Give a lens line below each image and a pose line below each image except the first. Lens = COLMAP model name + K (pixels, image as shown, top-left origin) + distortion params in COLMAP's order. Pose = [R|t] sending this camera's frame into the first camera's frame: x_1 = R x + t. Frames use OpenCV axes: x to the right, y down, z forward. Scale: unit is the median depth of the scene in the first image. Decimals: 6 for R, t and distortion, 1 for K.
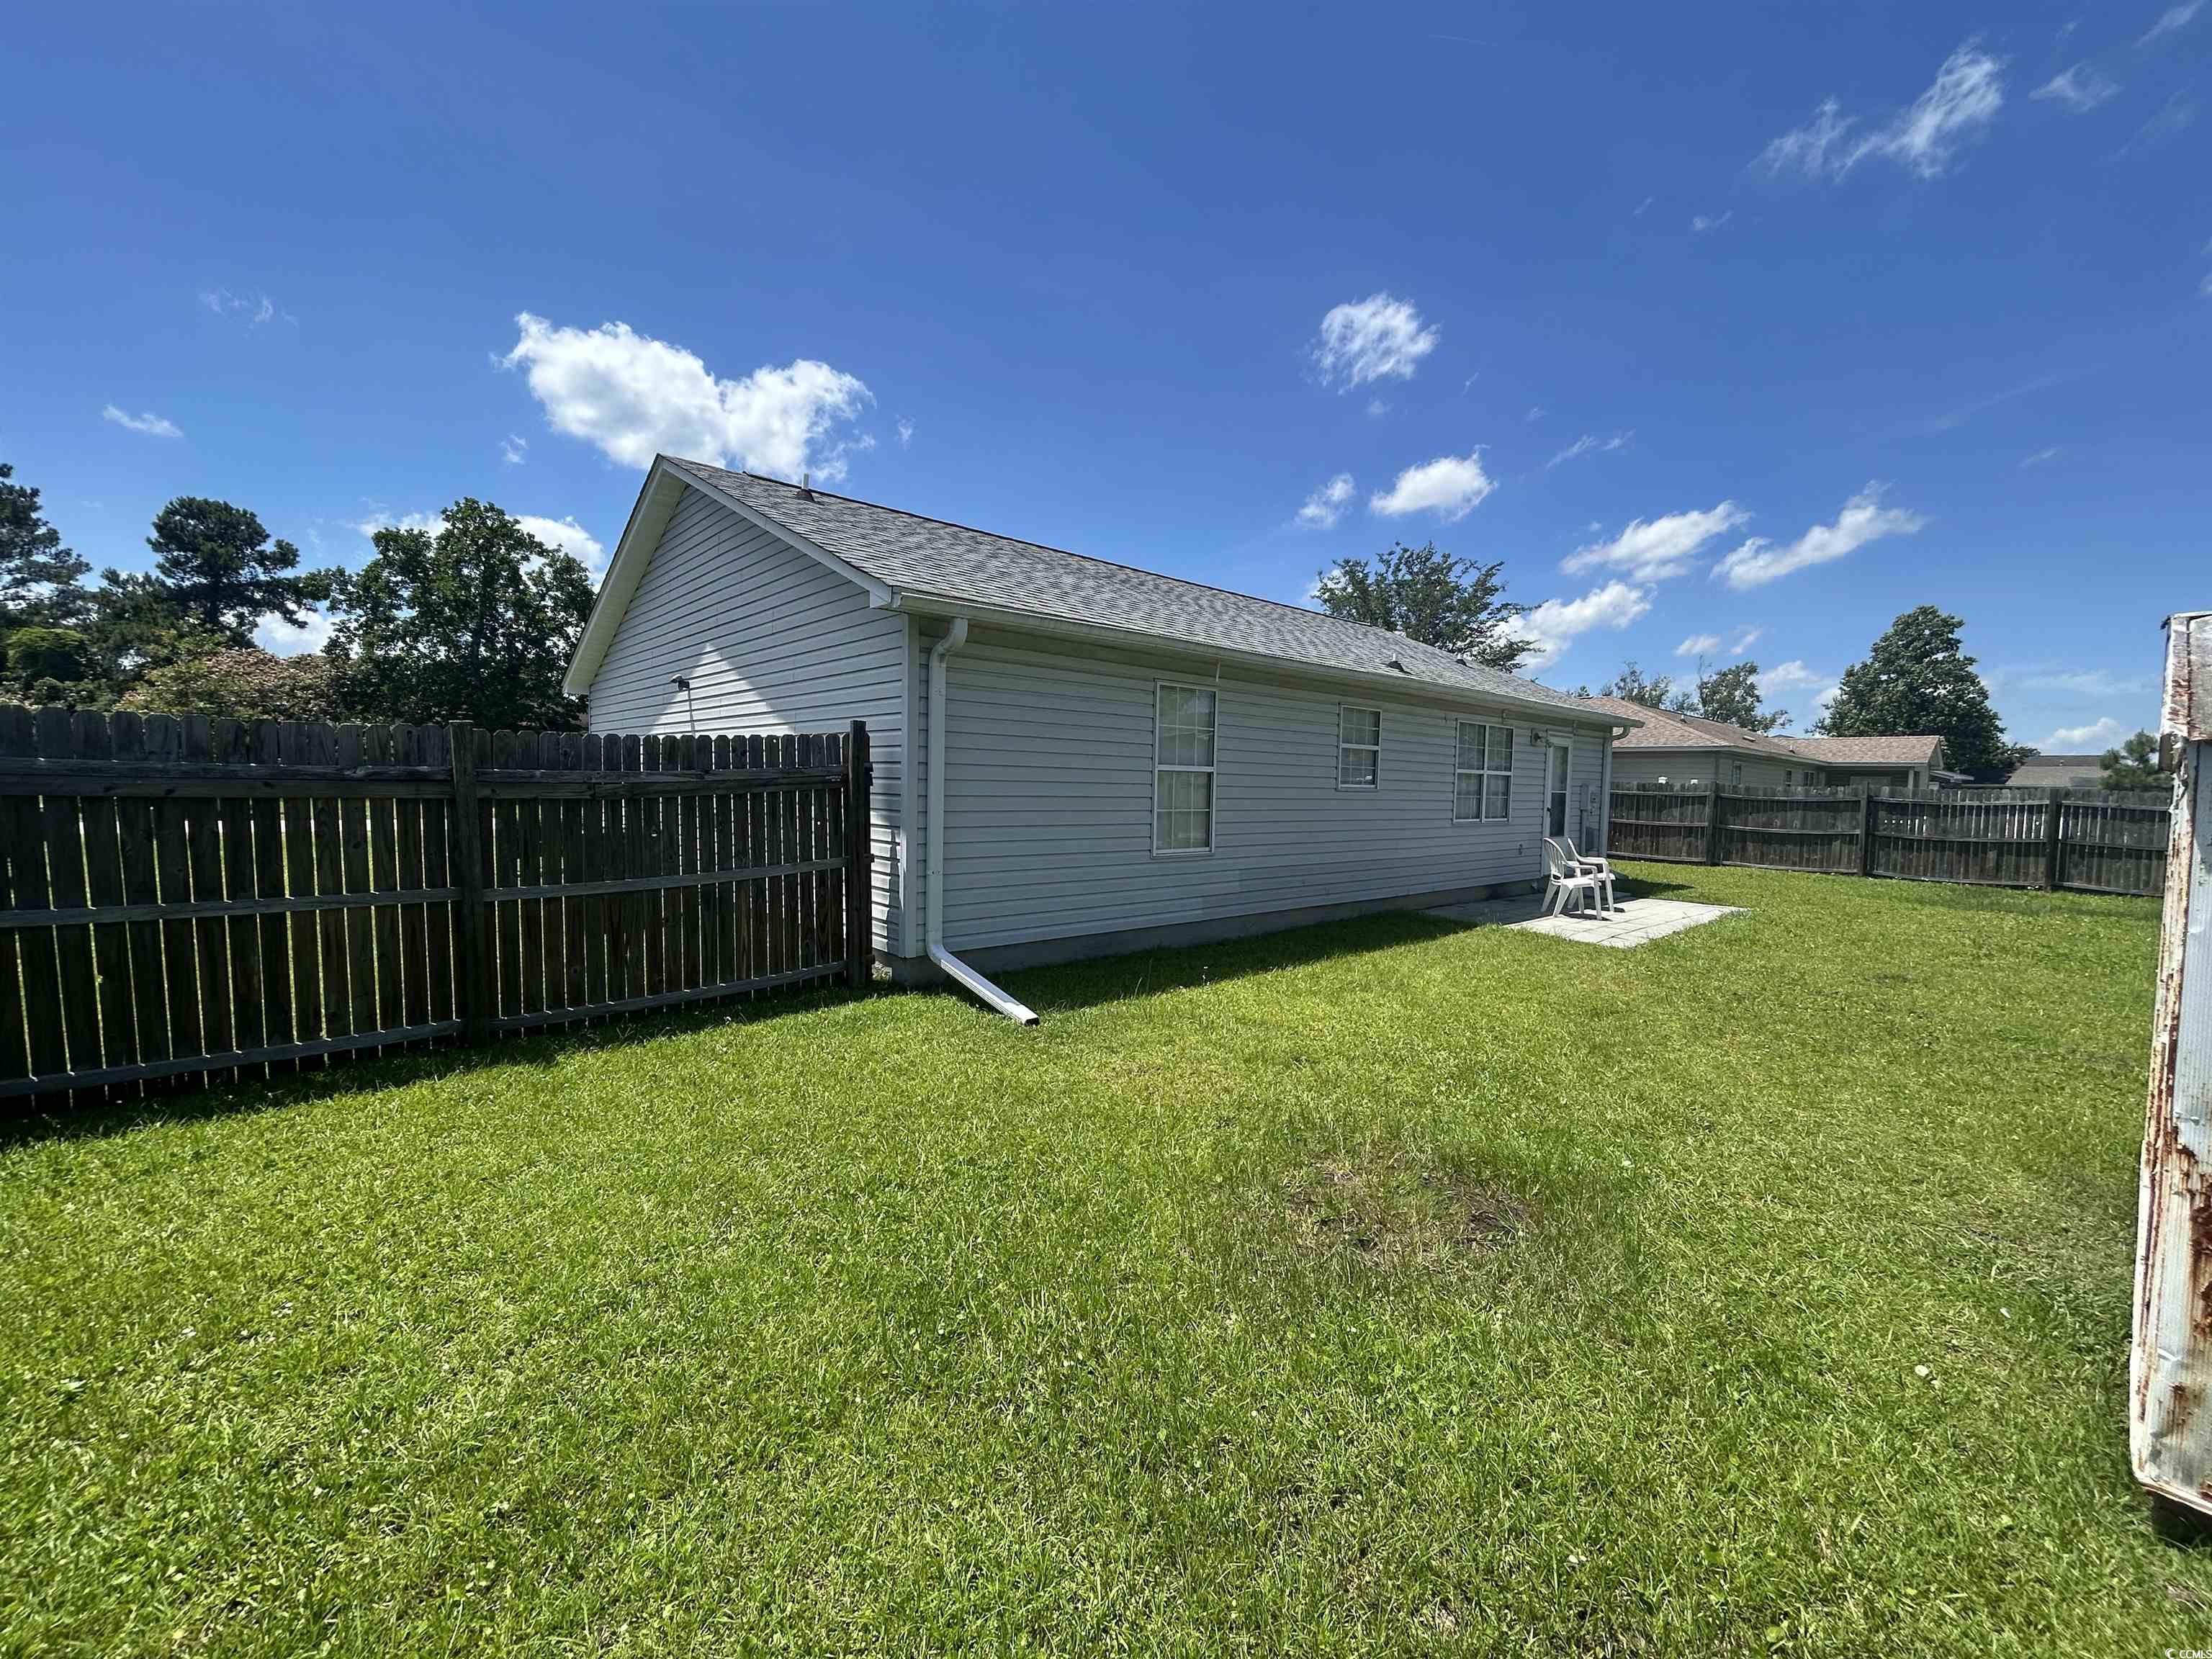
lens RADIAL K [[899.7, 0, 1112.0], [0, 899.7, 848.2], [0, 0, 1]] dist [0.004274, -0.000098]
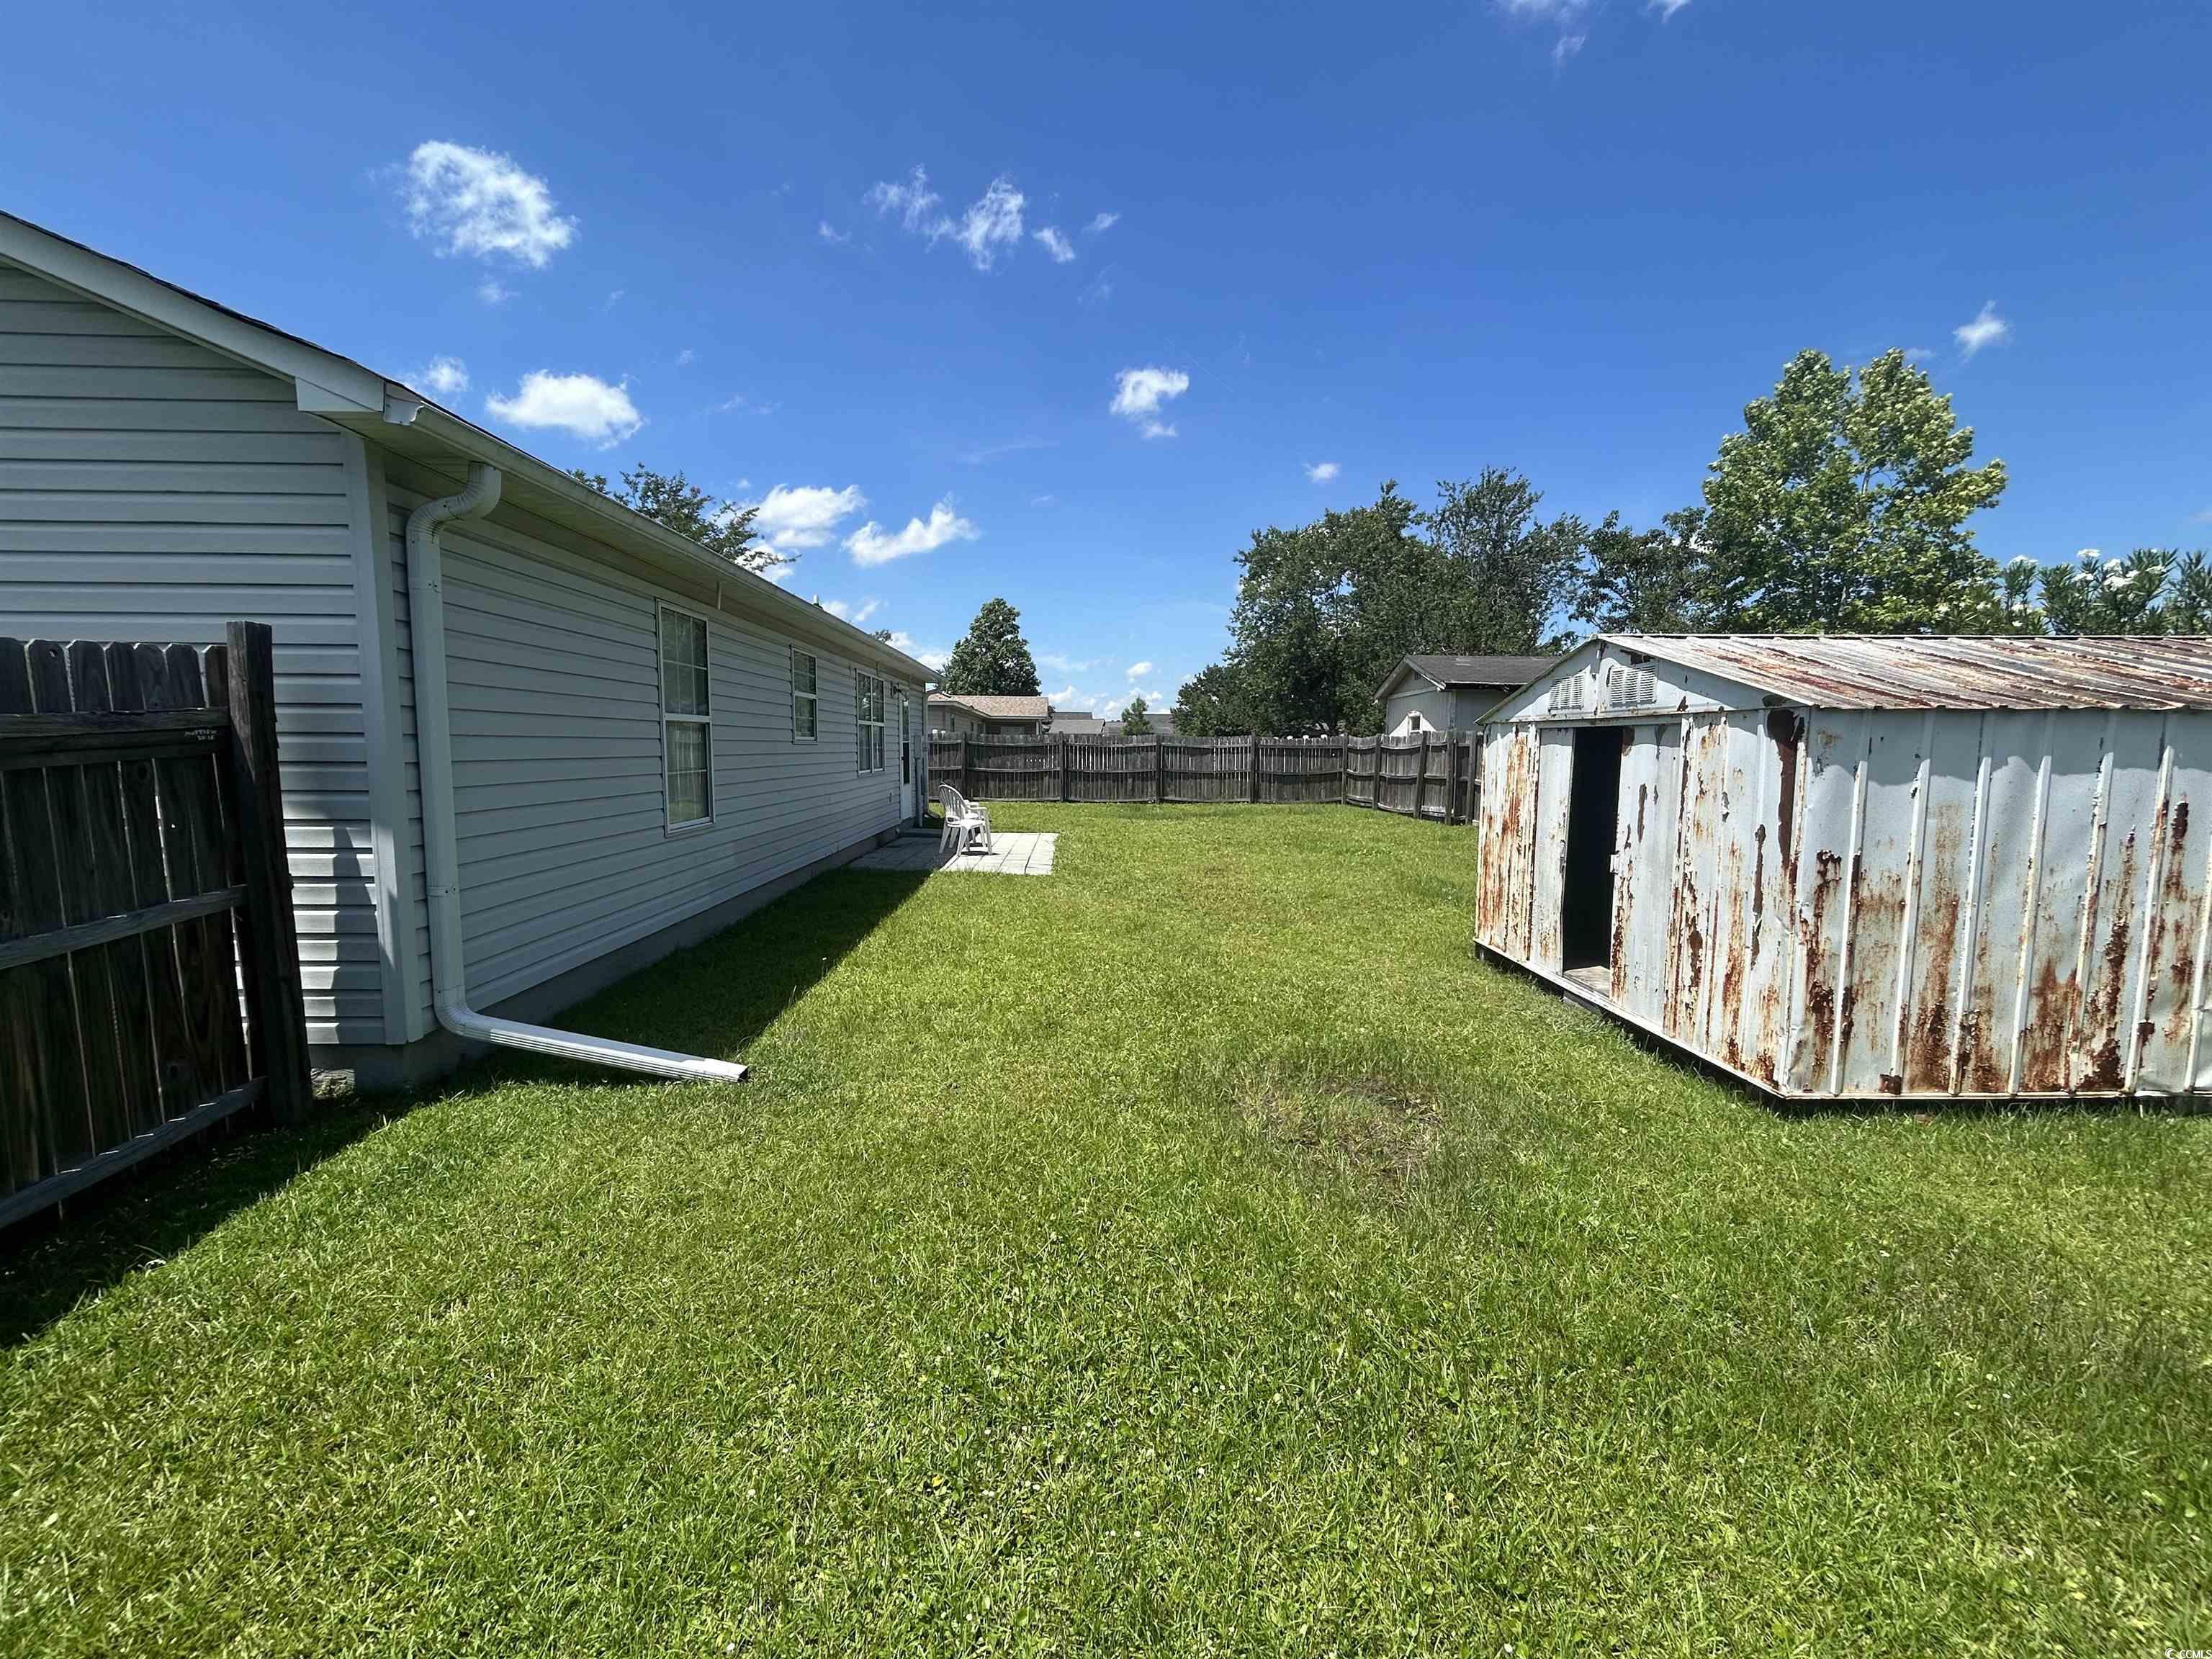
lens RADIAL K [[899.7, 0, 1108.3], [0, 899.7, 822.9], [0, 0, 1]] dist [0.004274, -0.000098]
pose [[0.633493, -0.084241, 0.769149, -0.158373], [0.063328, 0.996366, 0.056967, -0.010174], [-0.771153, 0.012621, 0.636525, 0.117593]]
